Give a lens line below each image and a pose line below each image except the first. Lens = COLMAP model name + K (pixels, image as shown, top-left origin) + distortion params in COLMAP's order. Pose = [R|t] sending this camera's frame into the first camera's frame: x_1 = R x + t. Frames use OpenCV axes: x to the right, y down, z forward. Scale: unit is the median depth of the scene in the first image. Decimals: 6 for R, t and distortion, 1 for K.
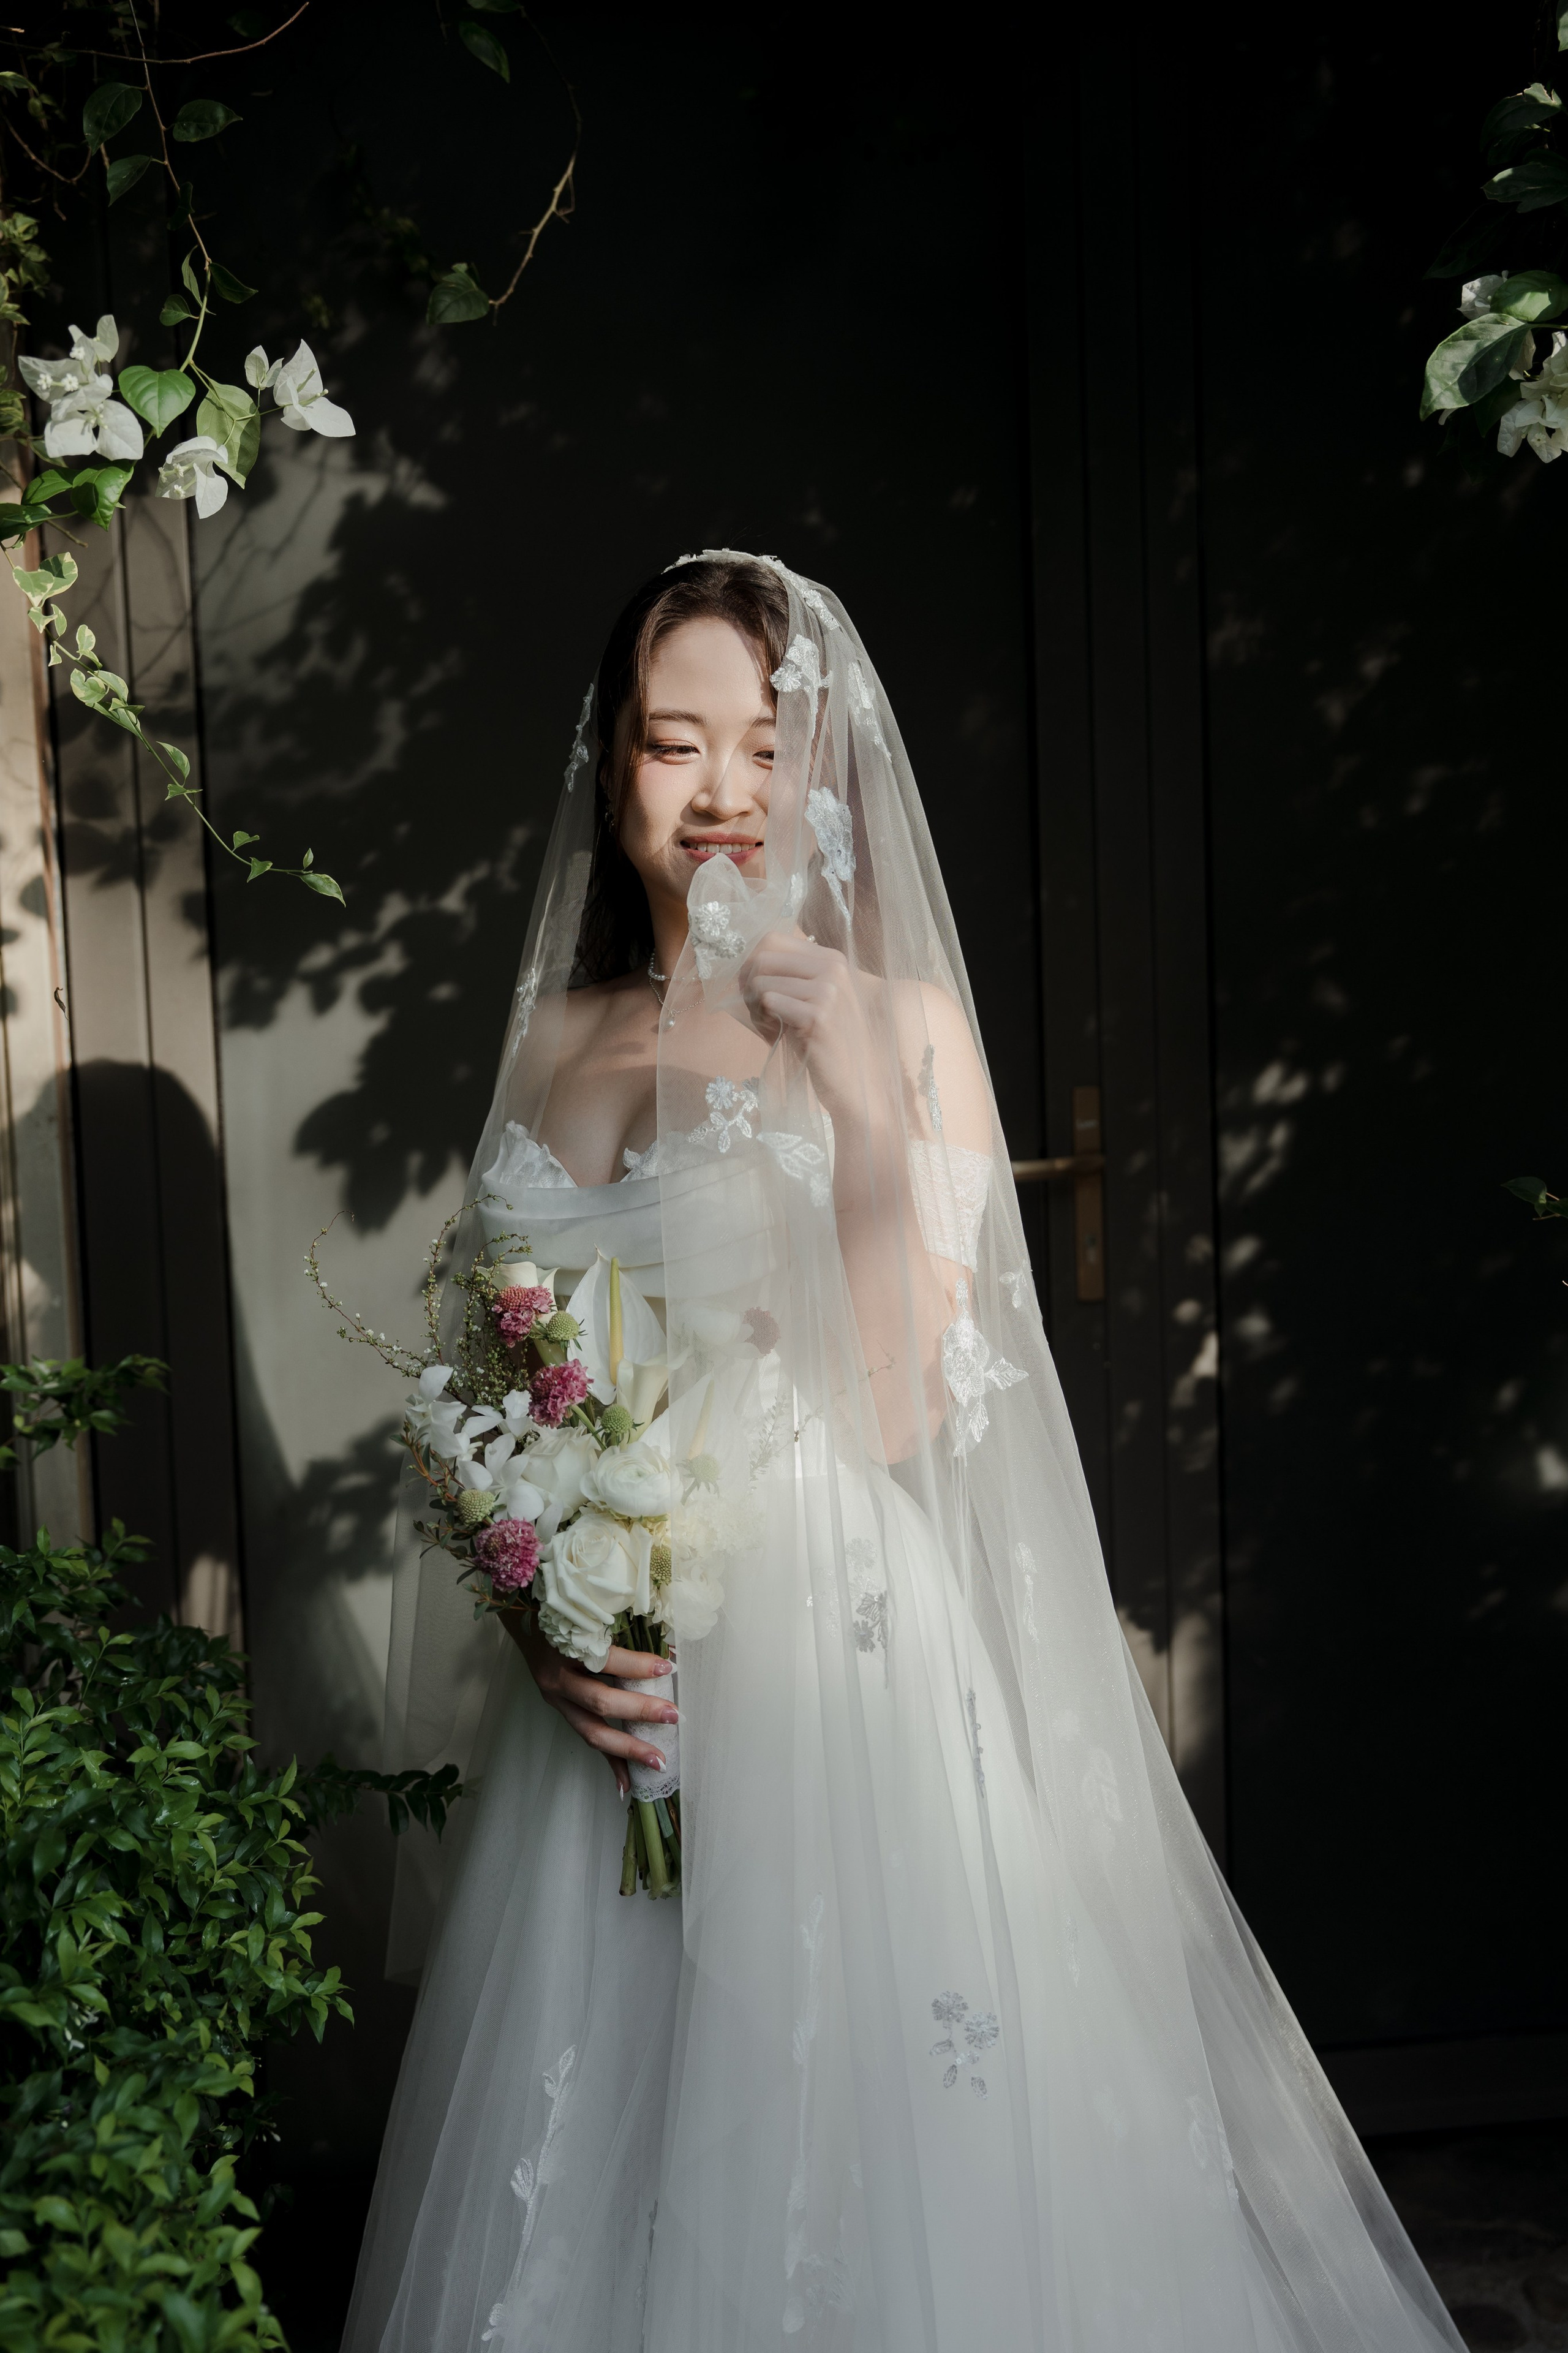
lens RADIAL K [[2419.7, 0, 774.0], [0, 2419.7, 1131.1], [0, 0, 1]] dist [0.001646, 0.042271]
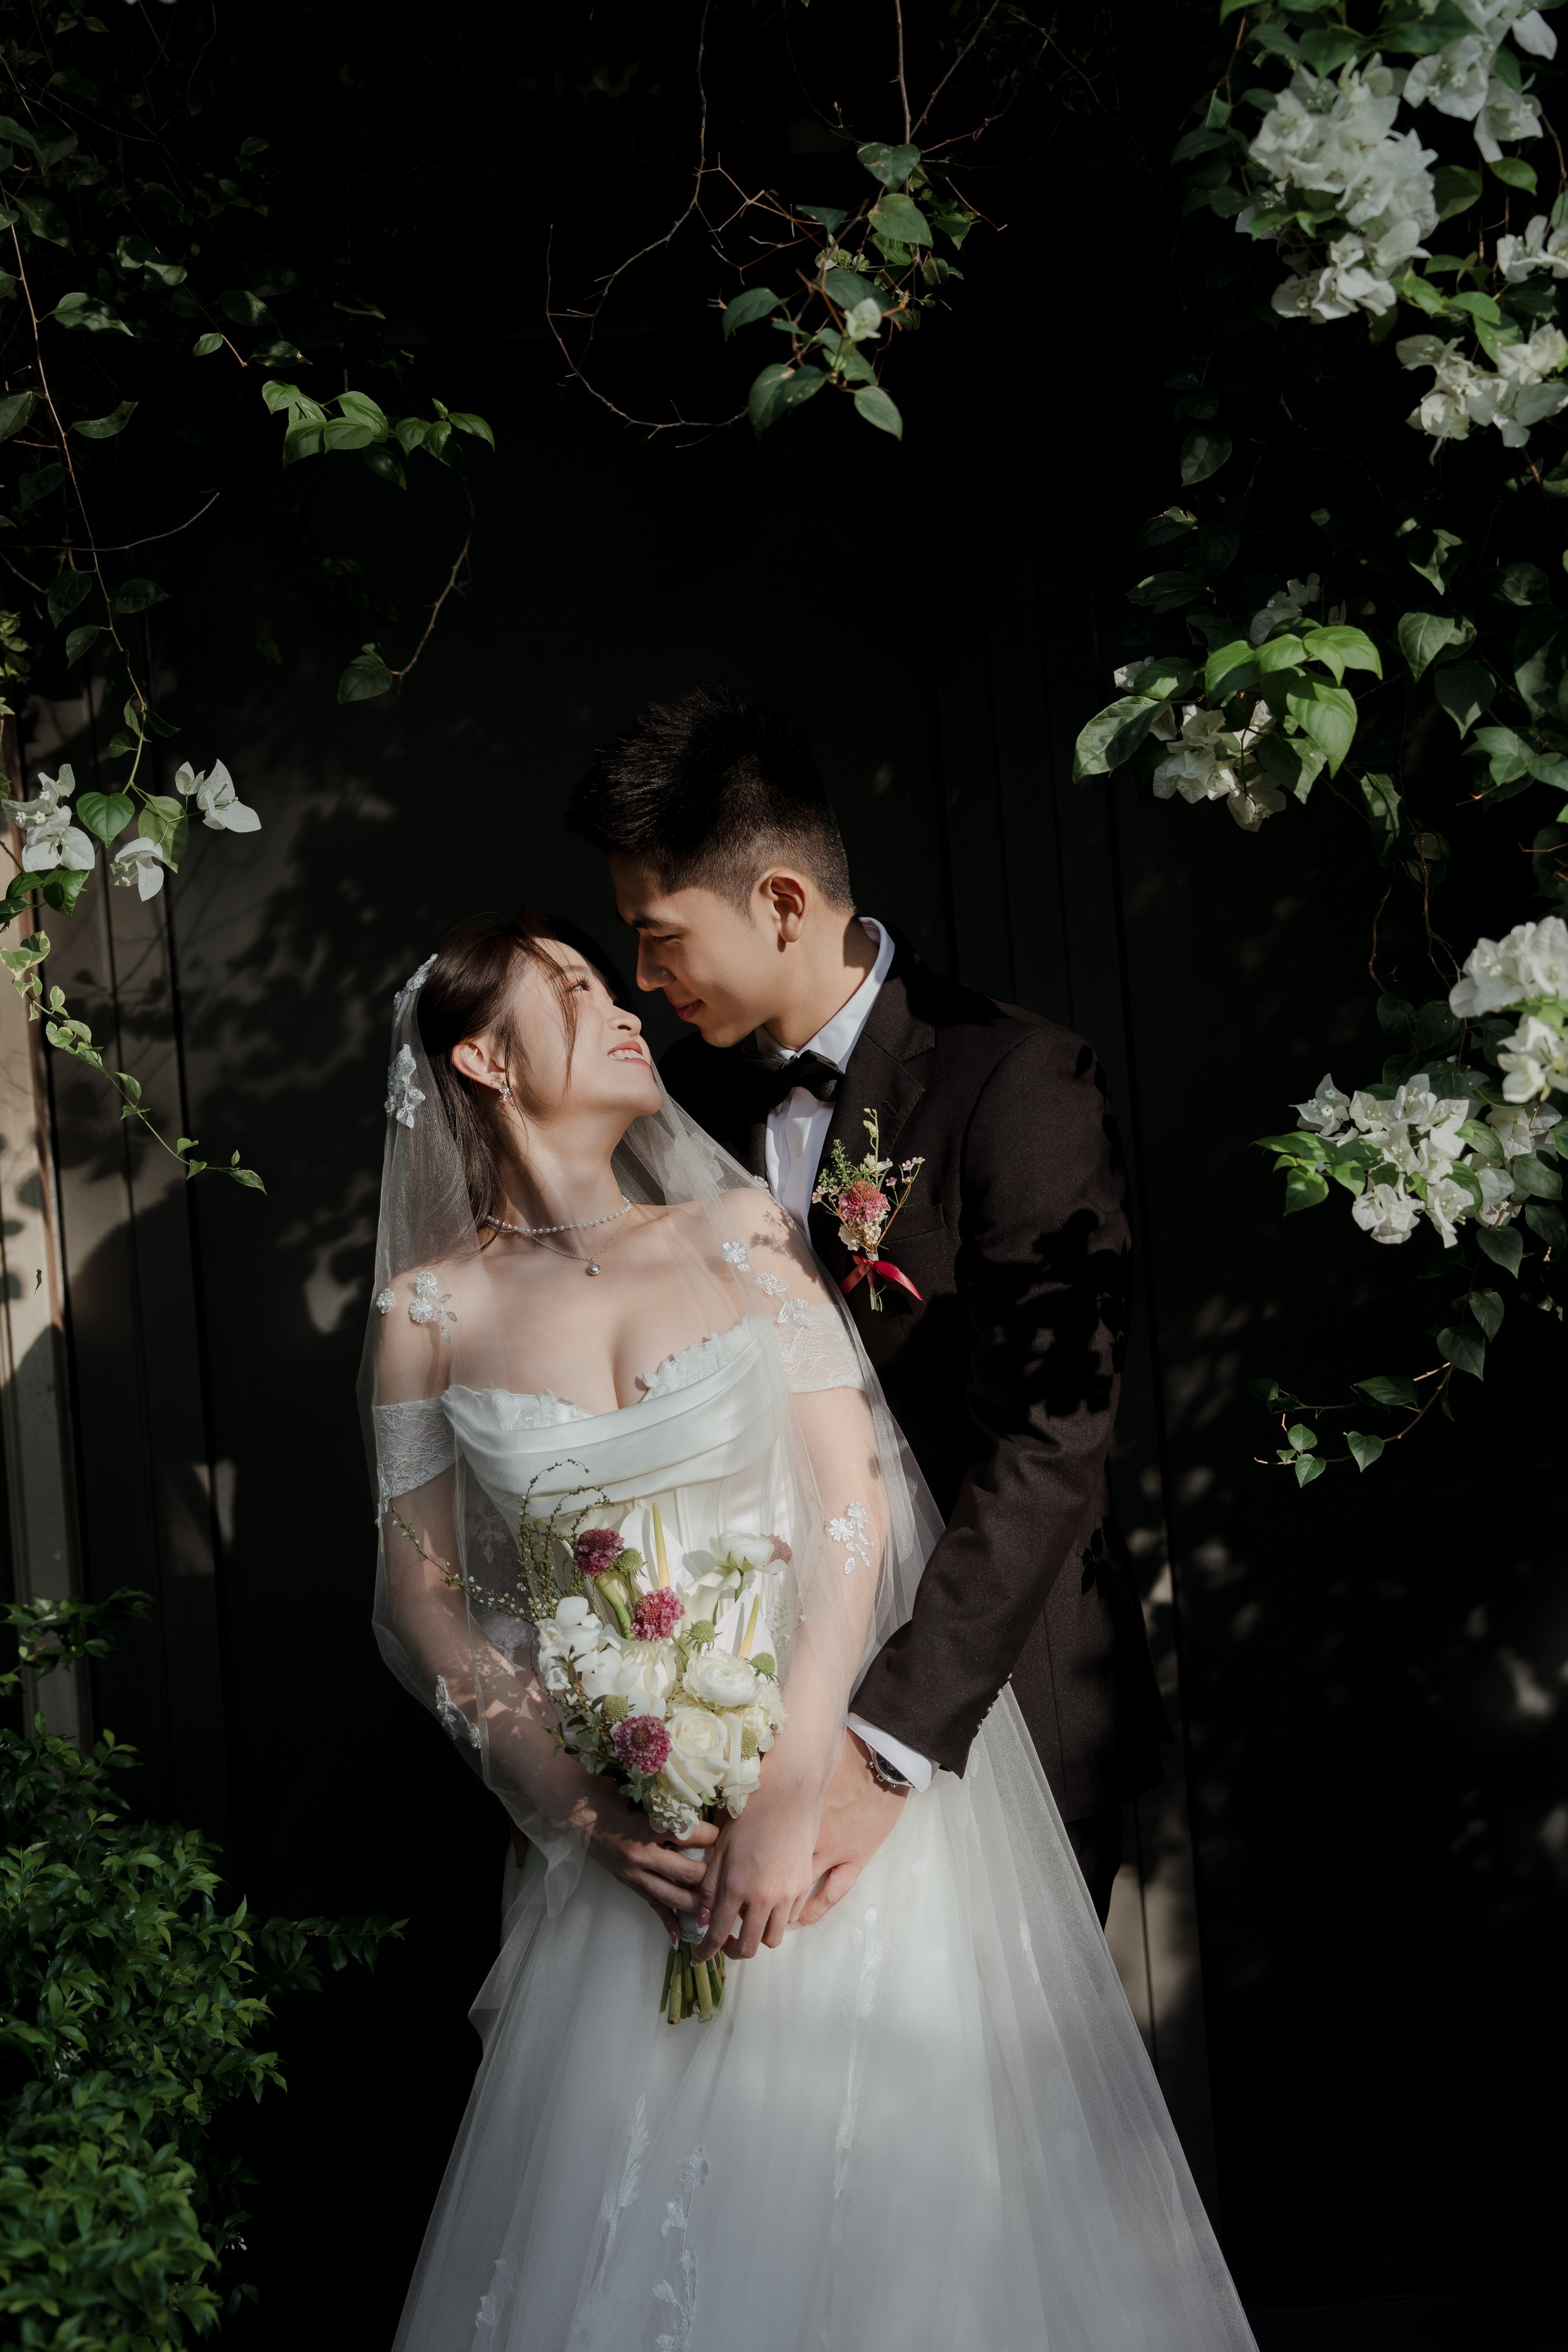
lens RADIAL K [[3647.7, 0, 784.2], [0, 3647.7, 1199.9], [0, 0, 1]] dist [0.112048, -0.093921]
pose [[0.993707, -0.039844, -0.104685, 0.300726], [0.032589, 0.997006, -0.070120, 0.053727], [0.107166, 0.066268, 0.992030, -0.888666]]
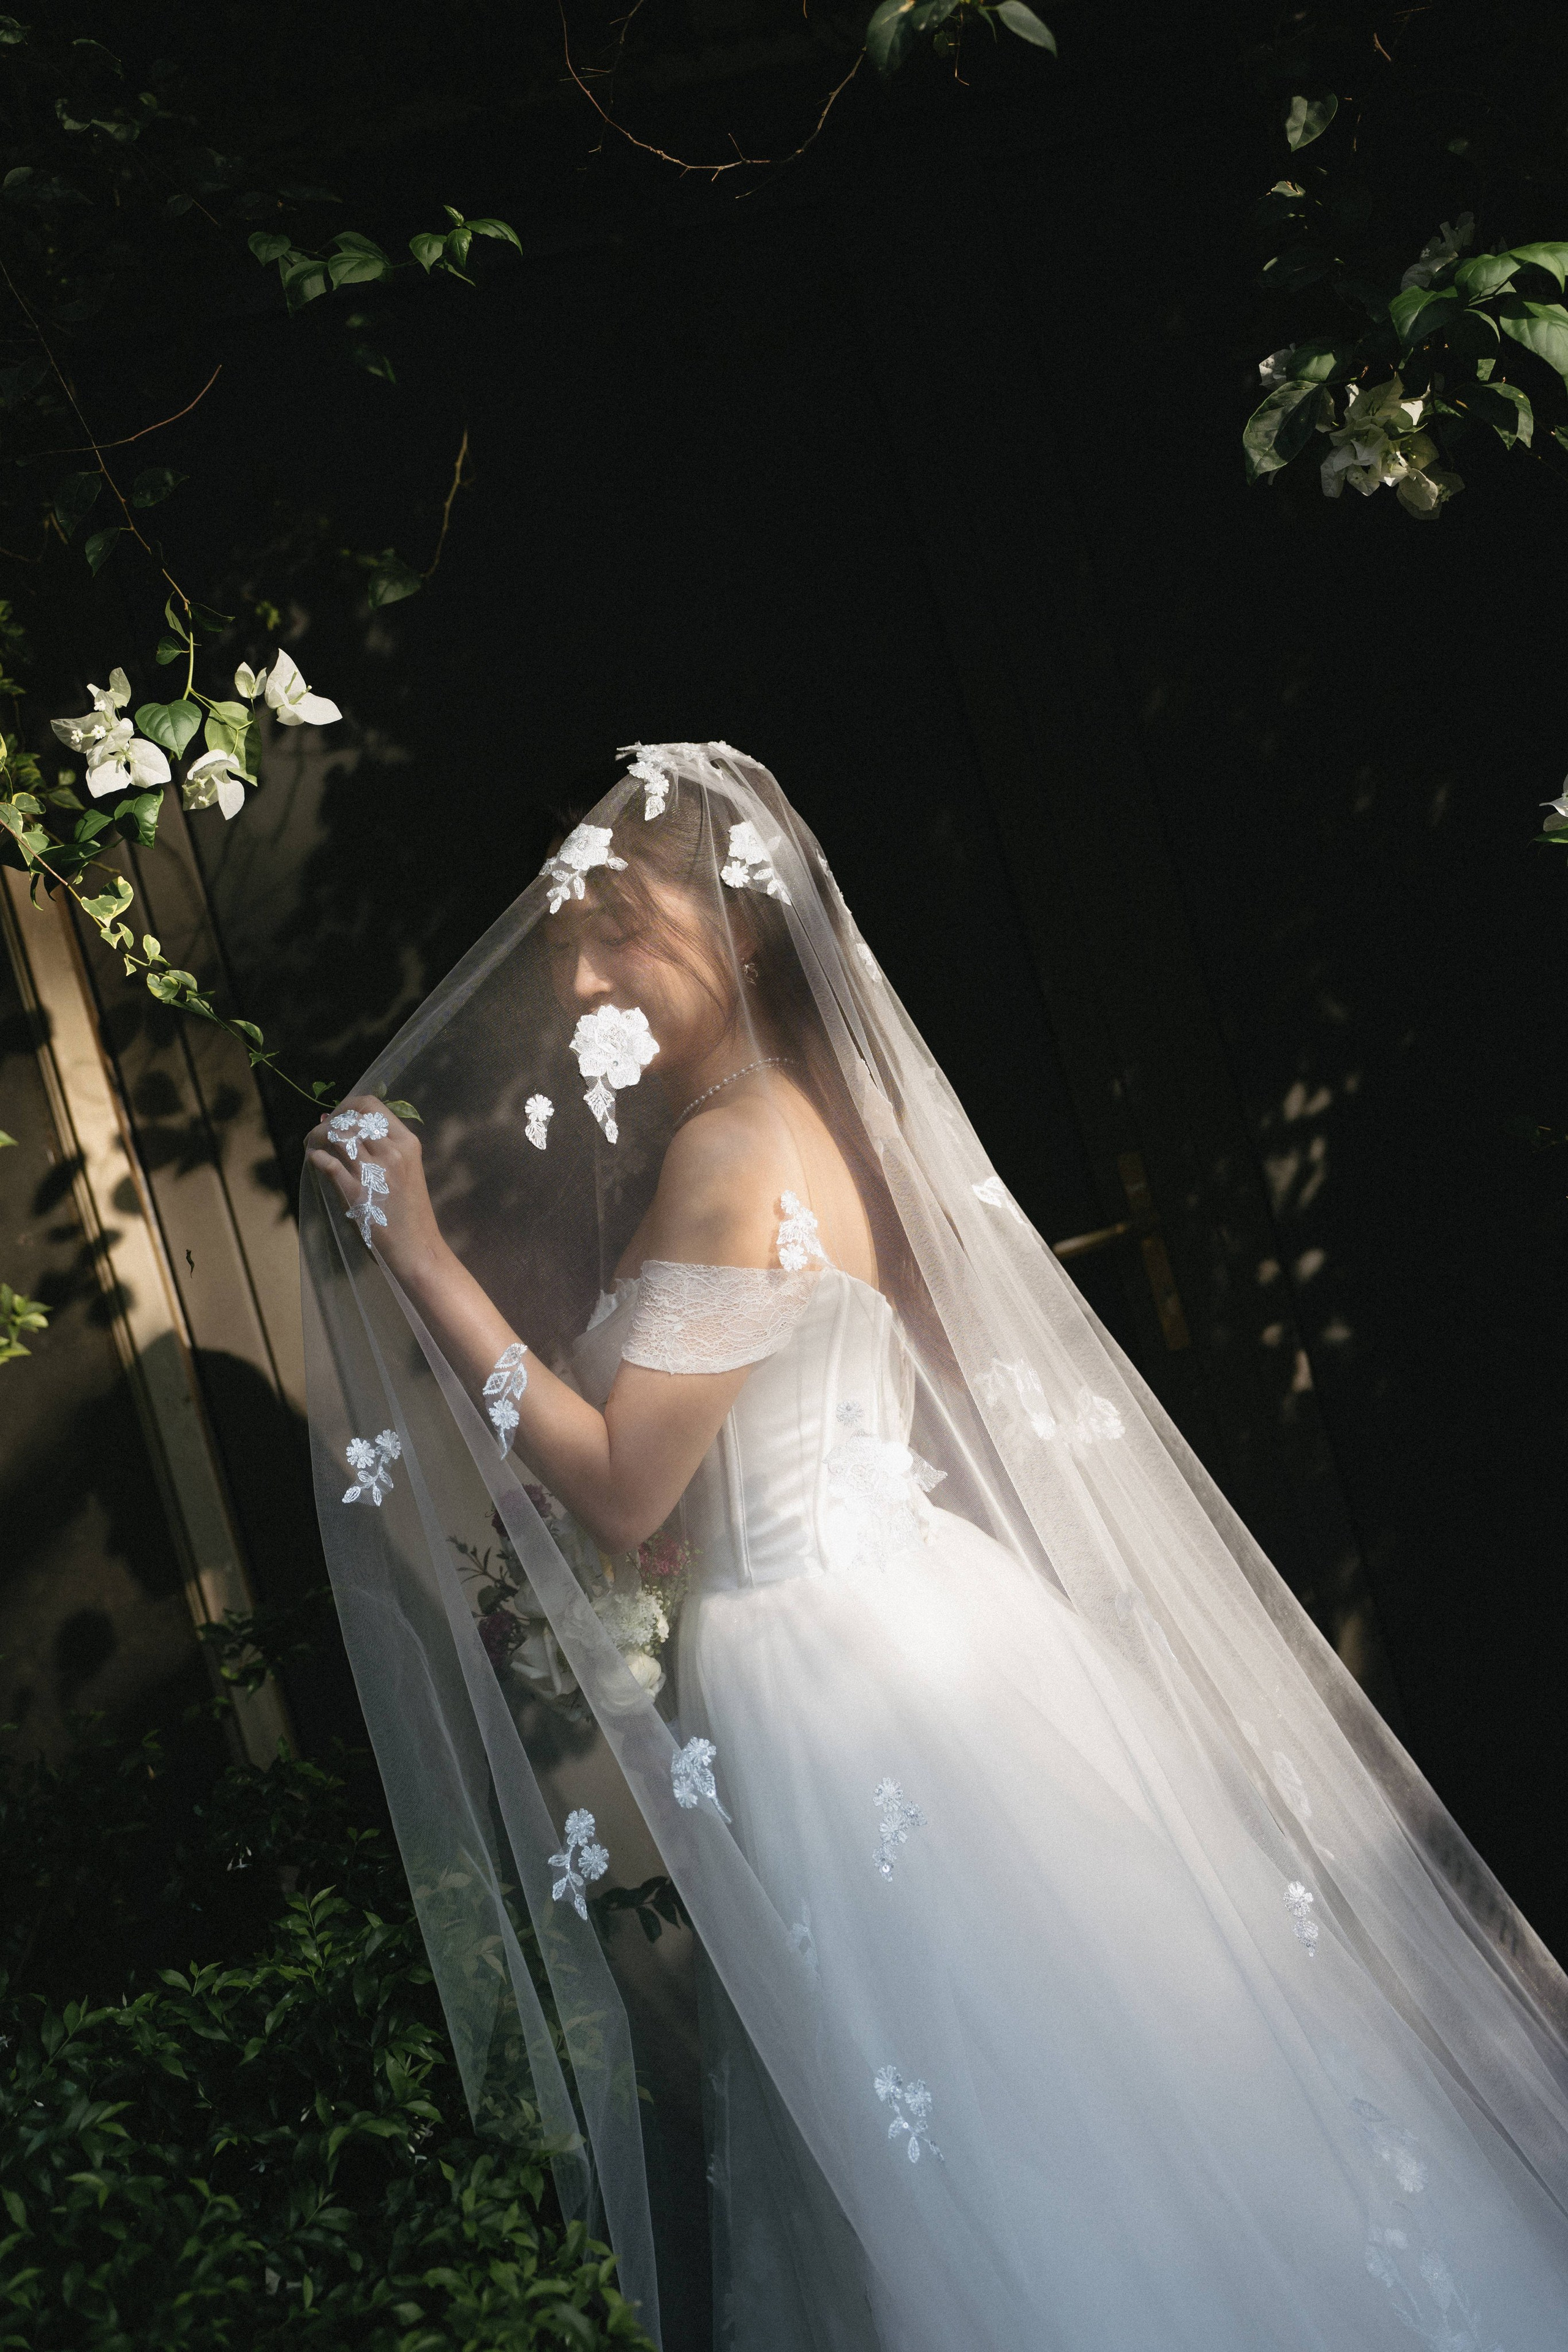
lens RADIAL K [[2573.6, 0, 784.0], [0, 2573.6, 1176.0], [0, 0, 1]] dist [0.019536, -0.011514]
pose [[0.972892, -0.230690, -0.016199, -0.001018], [0.229318, 0.971415, -0.061360, 0.044419], [0.029891, 0.055982, 0.997984, -0.193034]]
